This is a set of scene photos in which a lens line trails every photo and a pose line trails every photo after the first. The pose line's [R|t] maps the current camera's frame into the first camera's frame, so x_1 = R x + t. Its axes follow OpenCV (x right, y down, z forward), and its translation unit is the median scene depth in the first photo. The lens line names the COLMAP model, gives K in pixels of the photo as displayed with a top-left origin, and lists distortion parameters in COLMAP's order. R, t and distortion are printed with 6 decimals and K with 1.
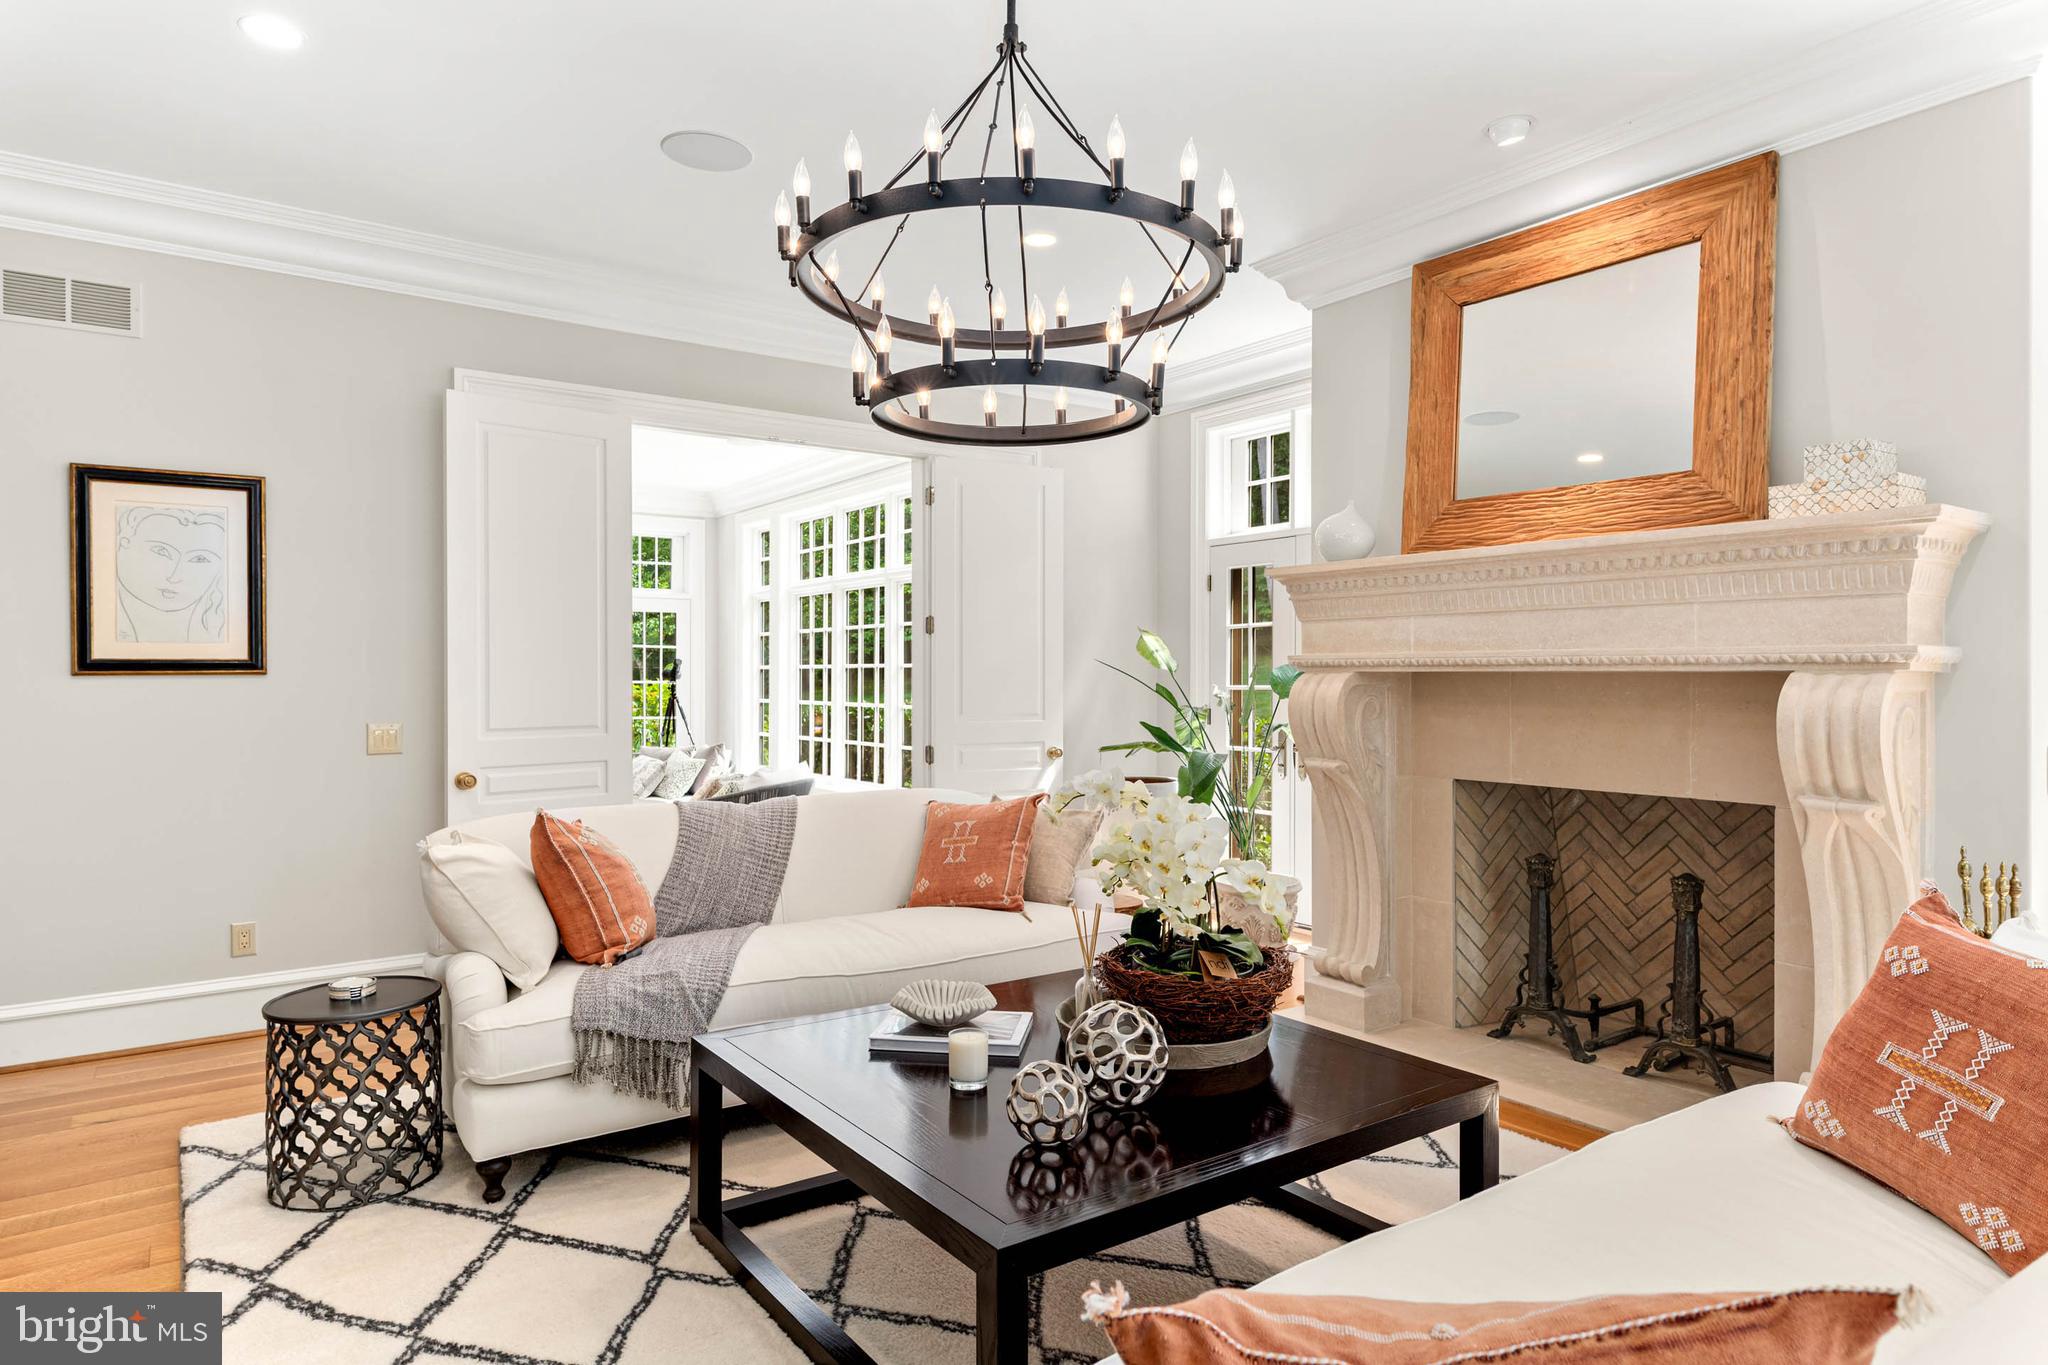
lens RADIAL K [[1195.7, 0, 1033.9], [0, 1195.7, 685.5], [0, 0, 1]] dist [-0.007378, -0.000587]
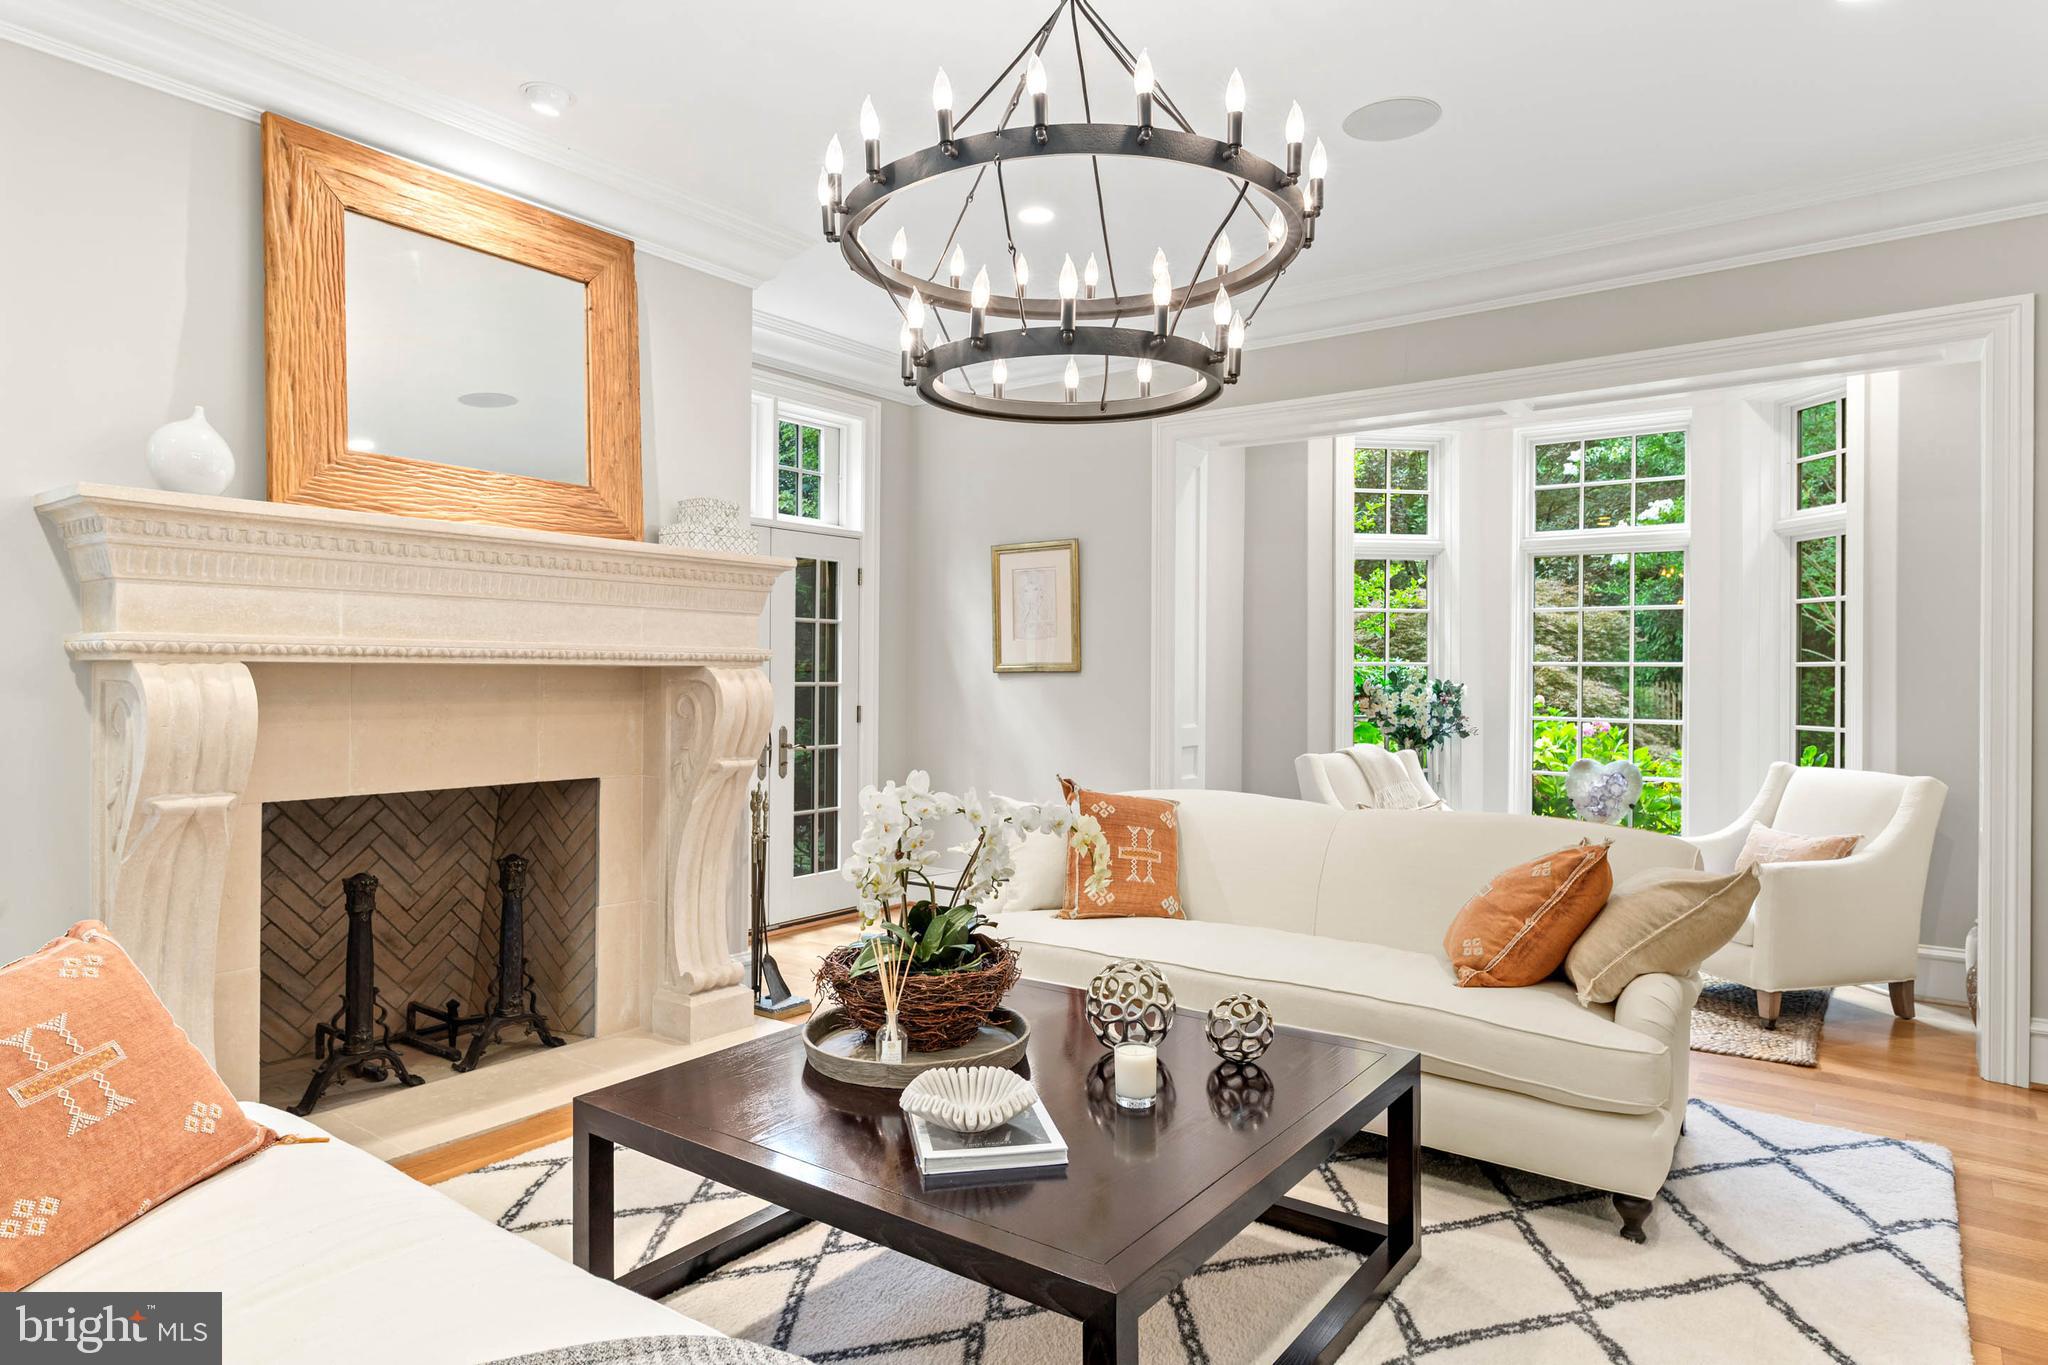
lens RADIAL K [[1195.7, 0, 1034.2], [0, 1195.7, 678.4], [0, 0, 1]] dist [-0.007378, -0.000587]
pose [[-0.315163, -0.007759, 0.949006, -0.565008], [0.001278, 0.999962, 0.008599, -0.007232], [-0.949037, 0.003923, -0.315141, 0.828659]]
